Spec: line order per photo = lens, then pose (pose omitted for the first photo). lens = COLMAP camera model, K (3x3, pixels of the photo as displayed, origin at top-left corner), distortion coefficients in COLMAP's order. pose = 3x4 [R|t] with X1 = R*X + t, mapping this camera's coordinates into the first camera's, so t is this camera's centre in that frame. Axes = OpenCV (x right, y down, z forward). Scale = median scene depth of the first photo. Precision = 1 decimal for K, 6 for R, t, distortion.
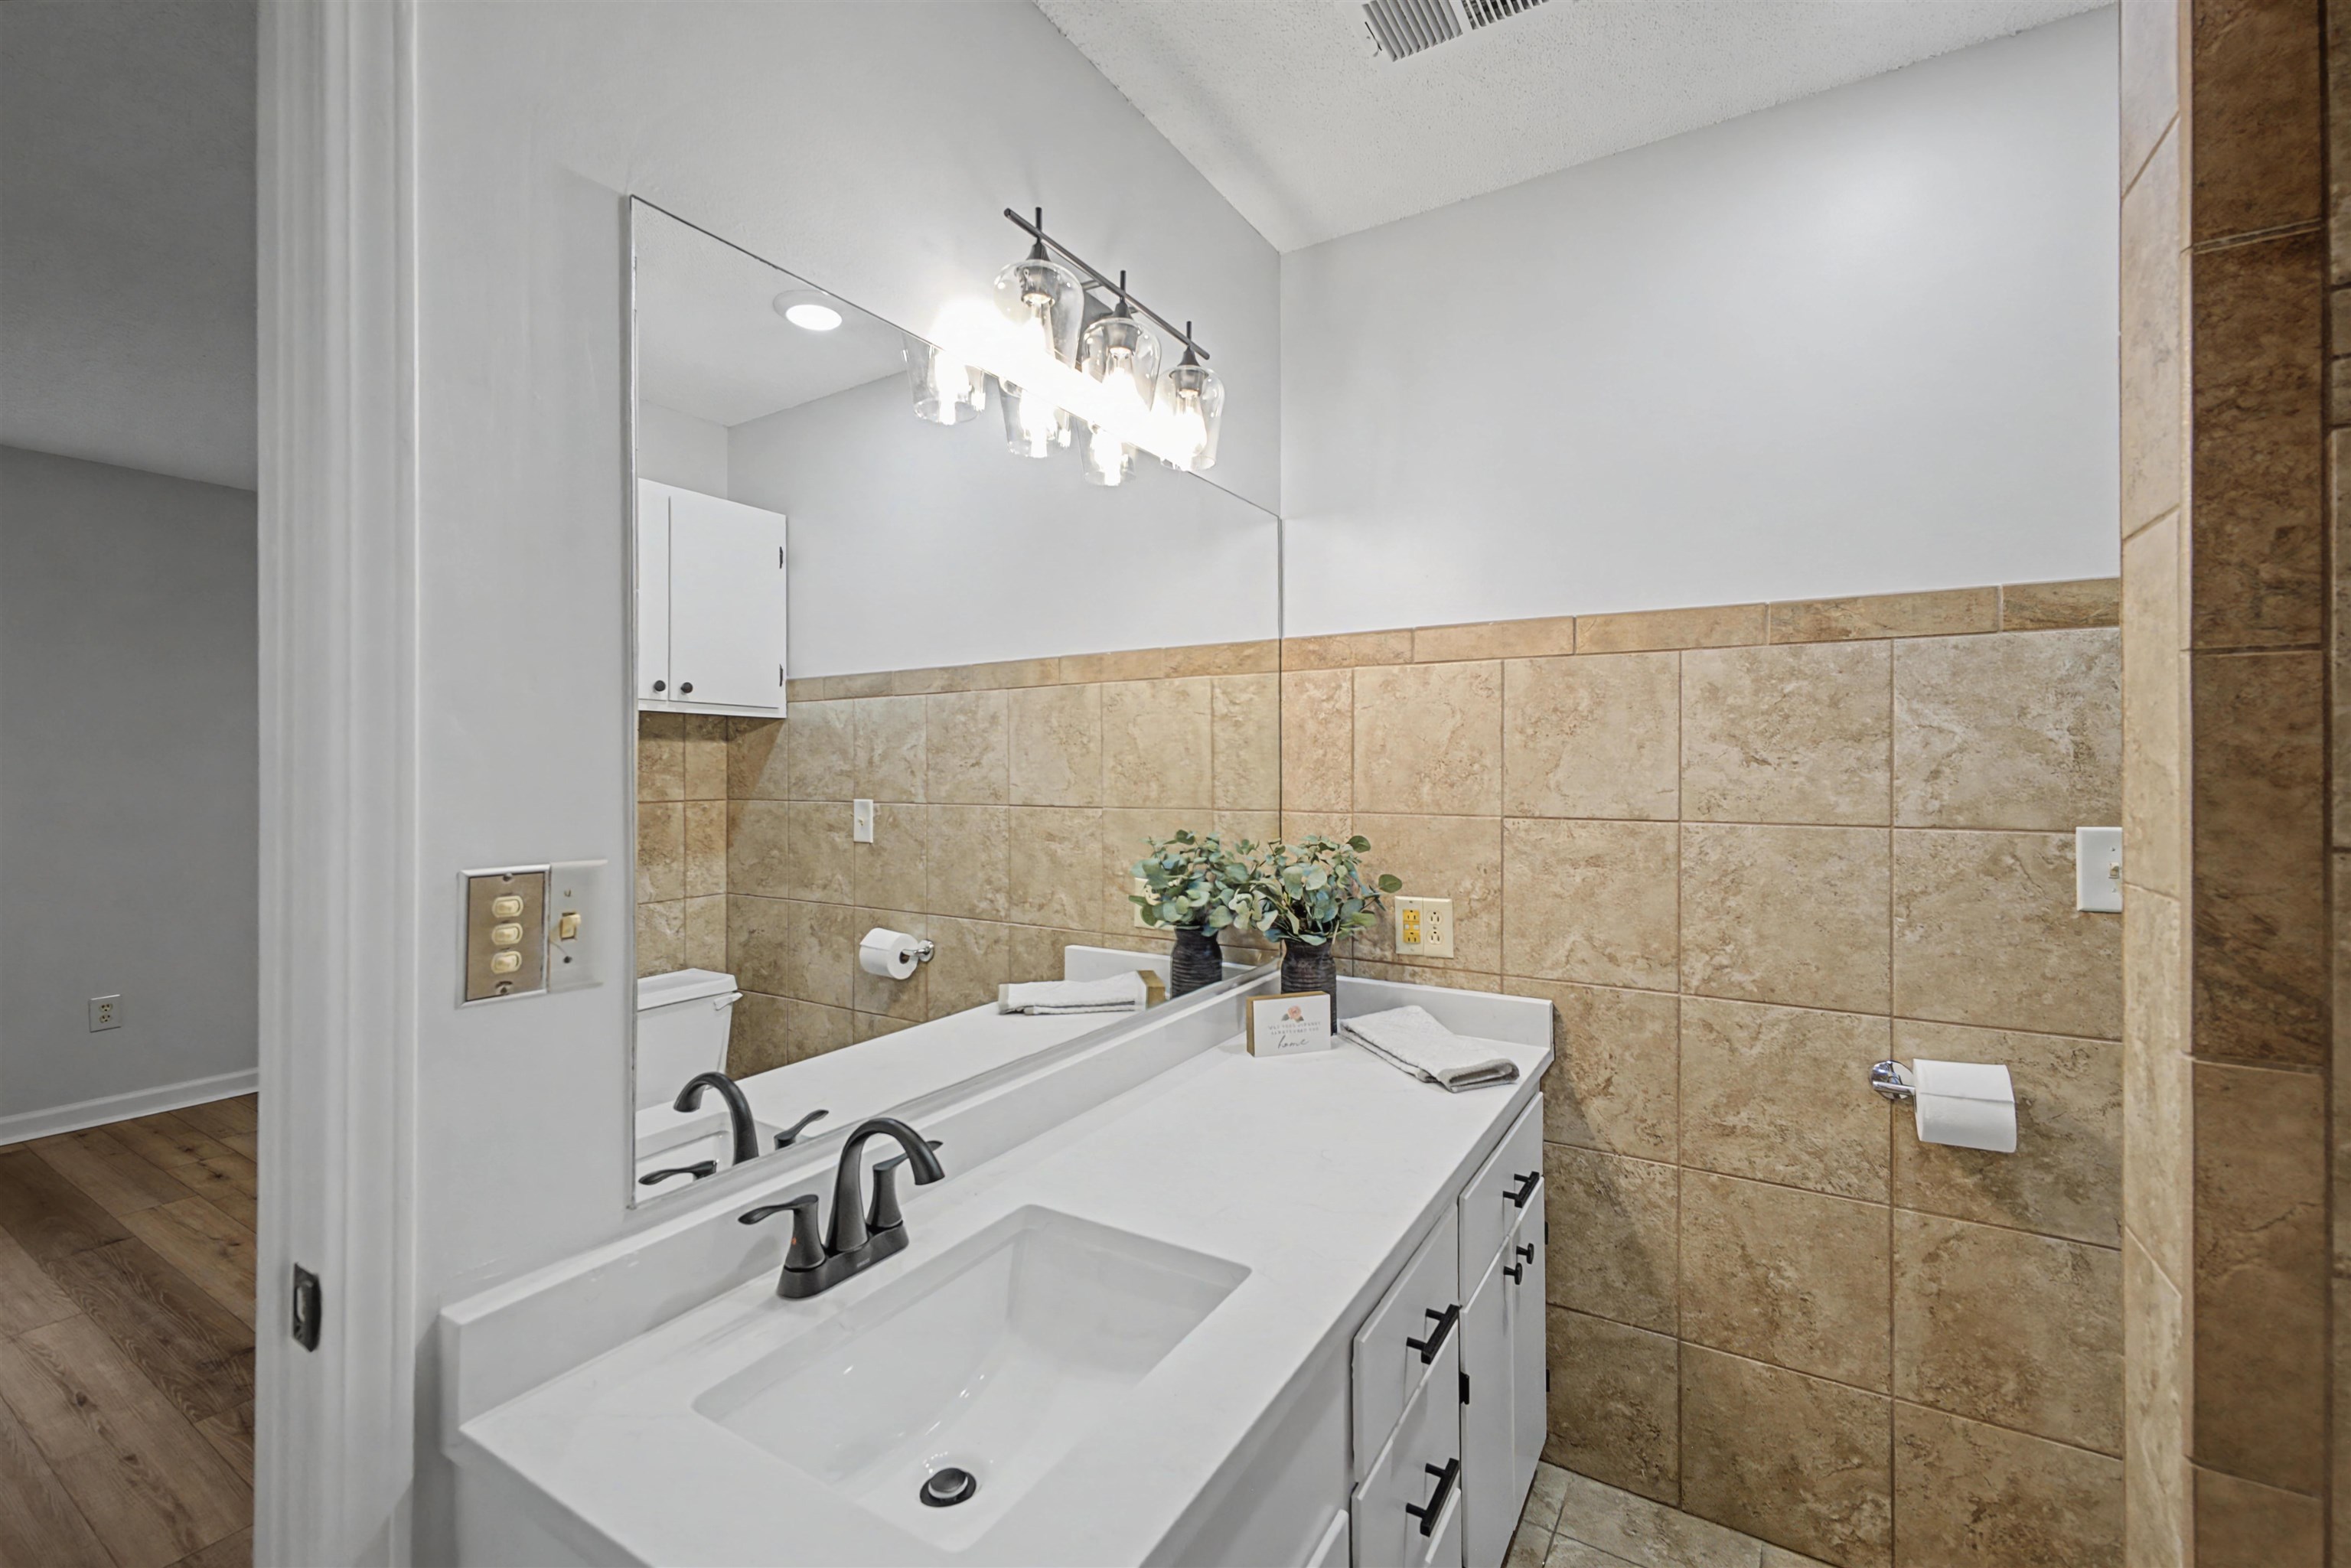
lens RADIAL K [[982.9, 0, 1154.2], [0, 982.9, 768.6], [0, 0, 1]] dist [0.017052, 0.000201]
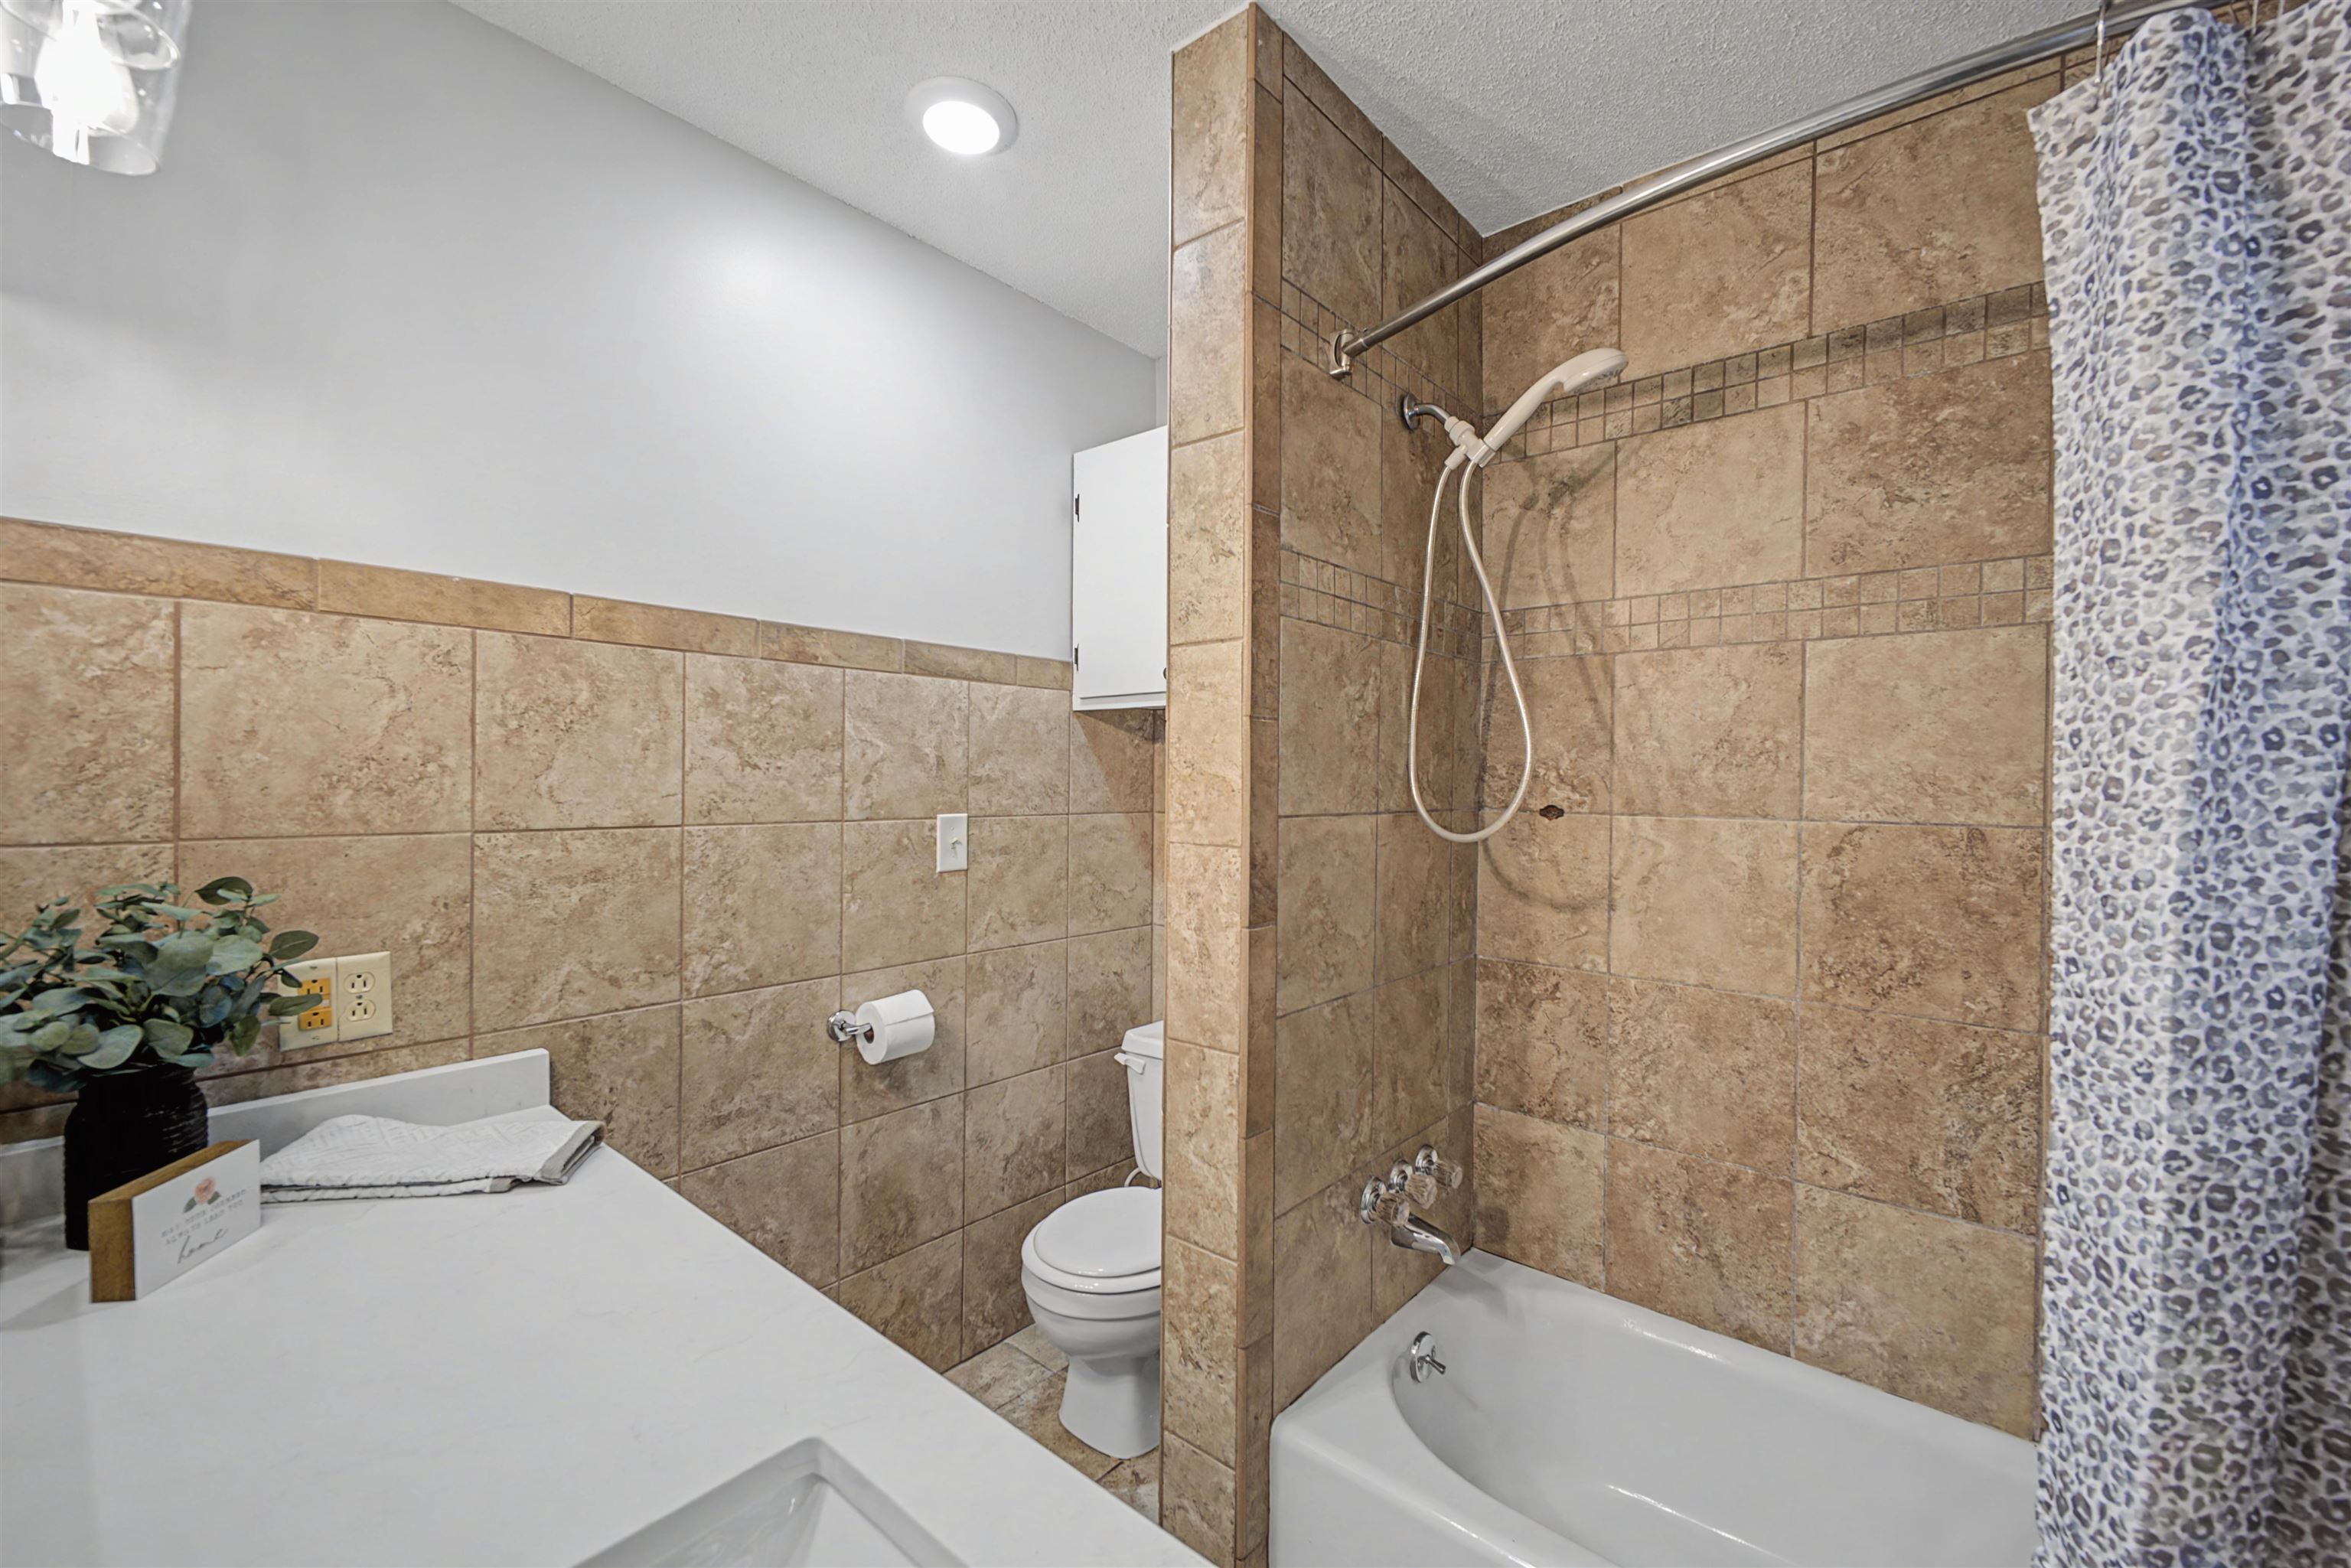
lens RADIAL K [[982.9, 0, 1170.6], [0, 982.9, 784.4], [0, 0, 1]] dist [0.017052, 0.000201]
pose [[0.161647, -0.006657, 0.986826, -0.330896], [-0.009672, 0.999919, 0.008330, -0.000474], [-0.986801, -0.010891, 0.161569, 0.334653]]
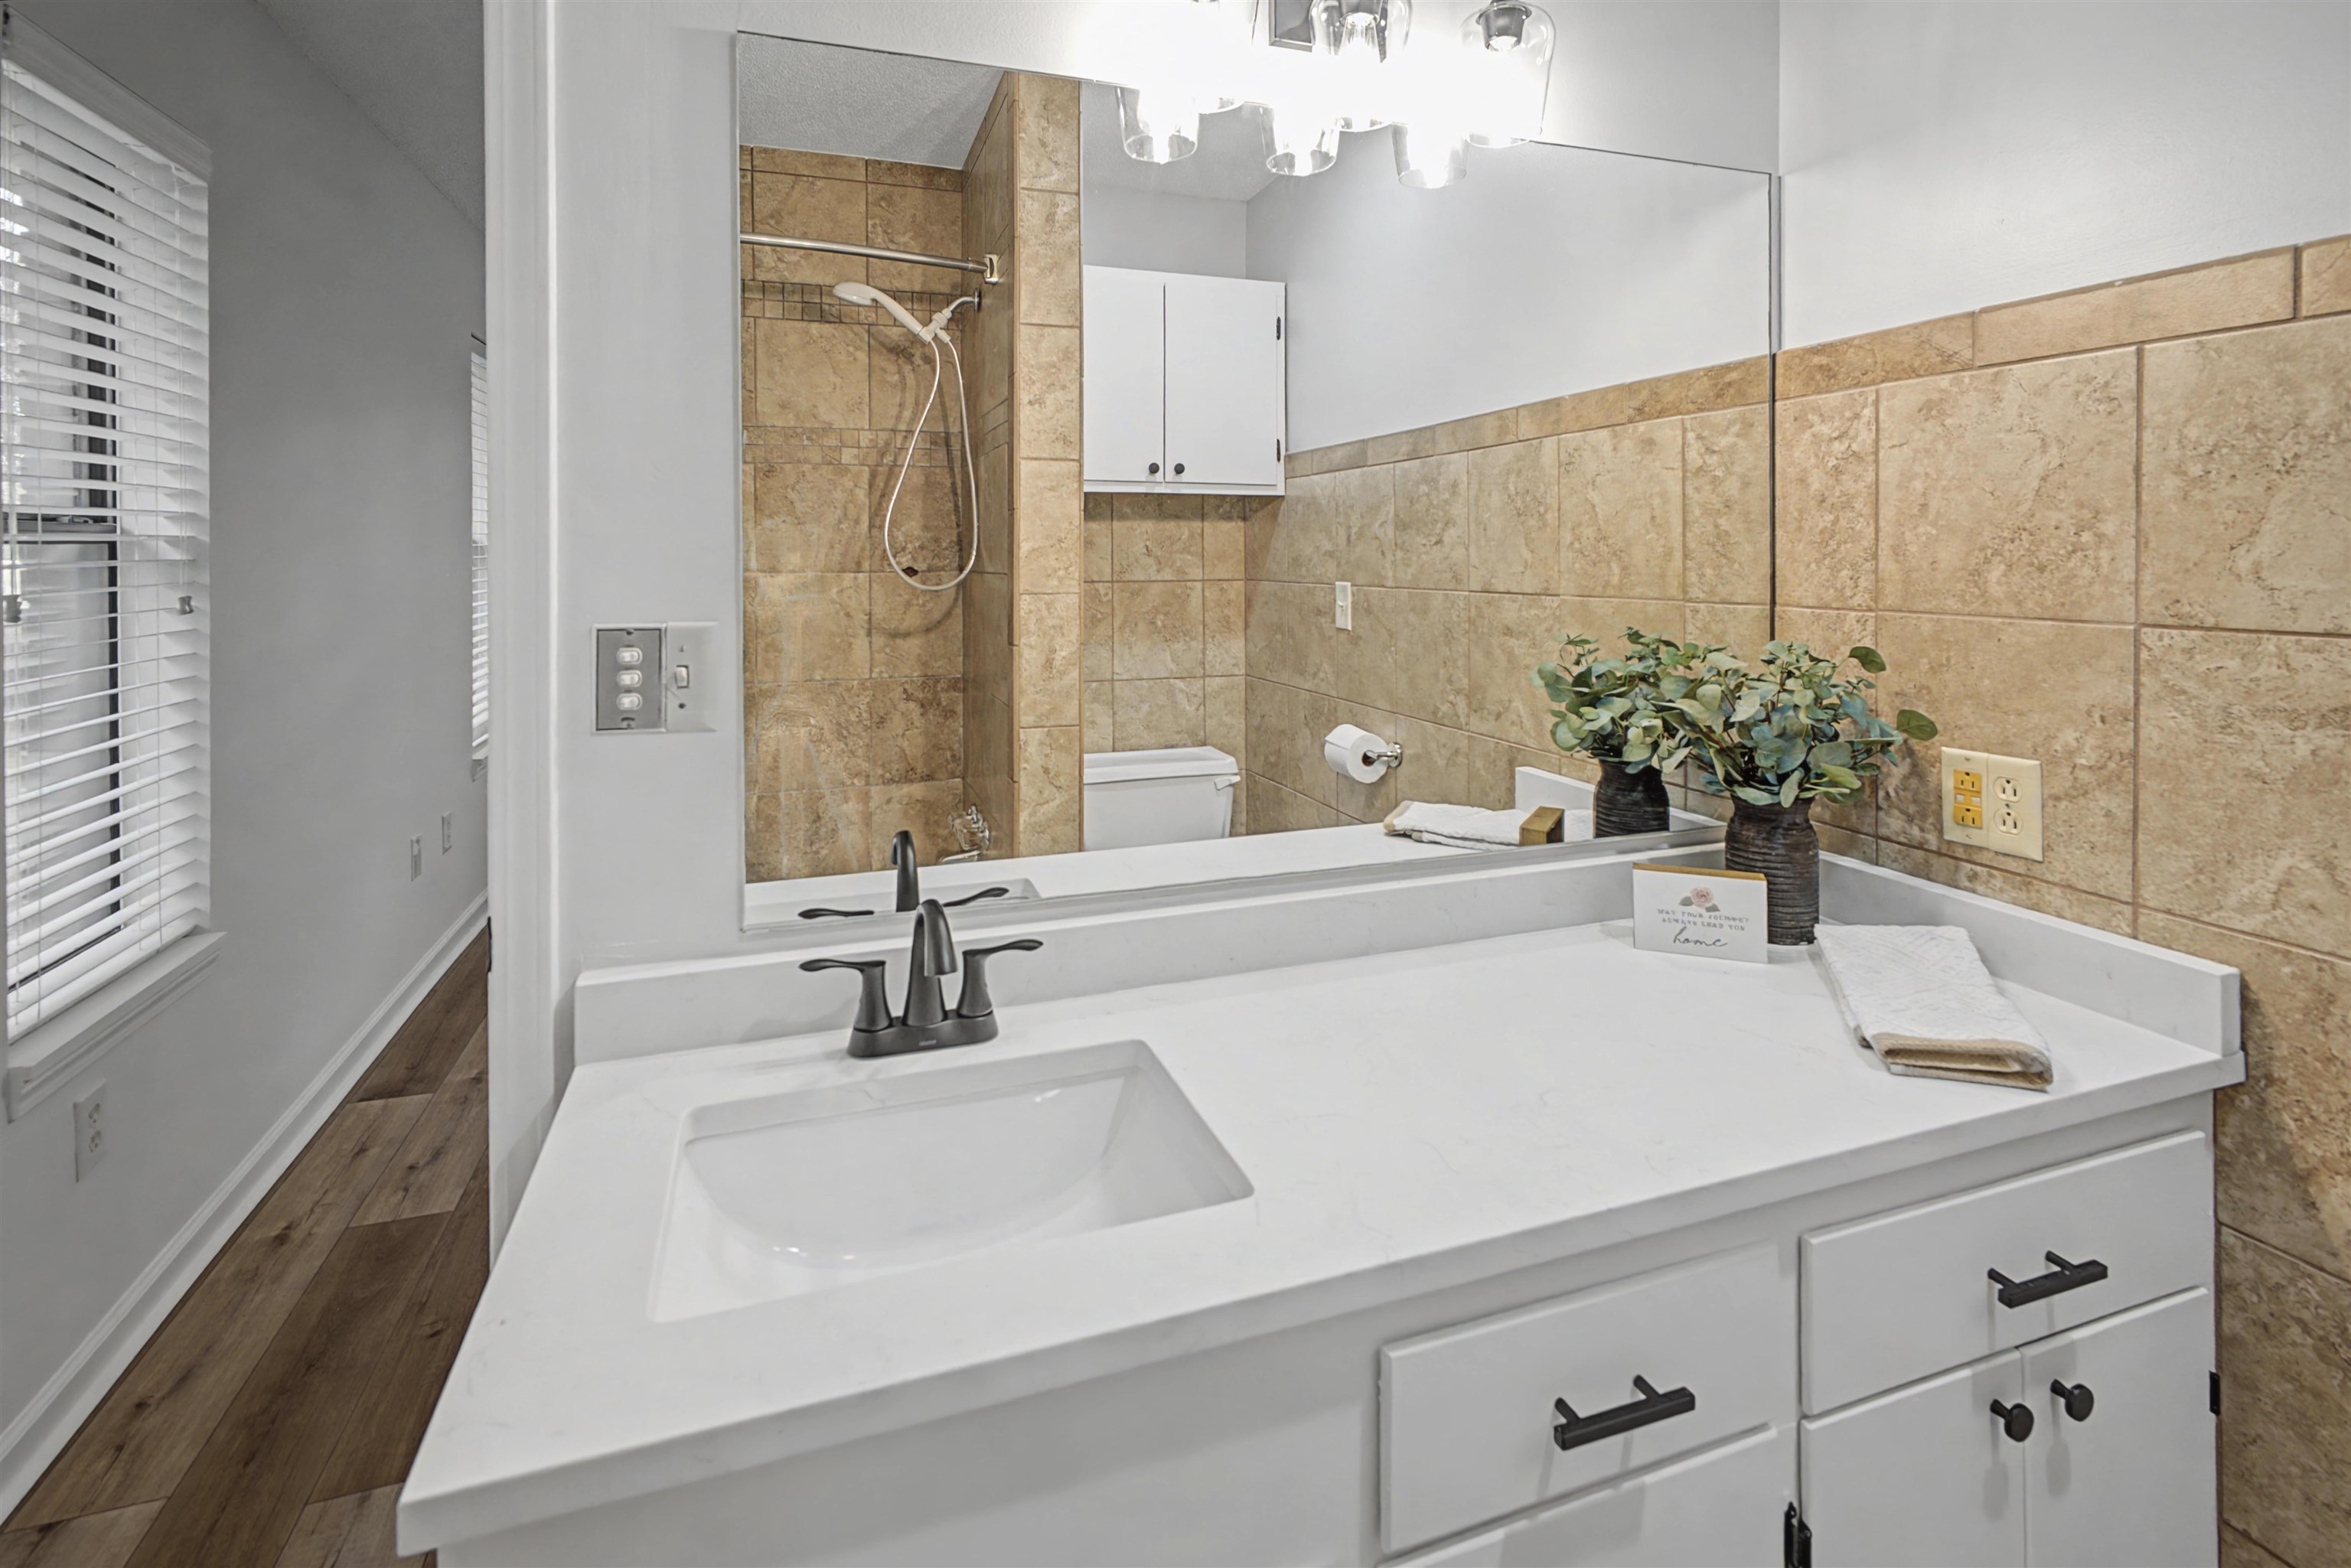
lens RADIAL K [[1088.9, 0, 1169.6], [0, 1088.9, 561.0], [0, 0, 1]] dist [0.008433, 0.000279]
pose [[0.783448, 0.003112, -0.621450, 0.312005], [0.001947, 0.999970, 0.007462, 0.006723], [0.621455, -0.007056, 0.783418, 0.167508]]
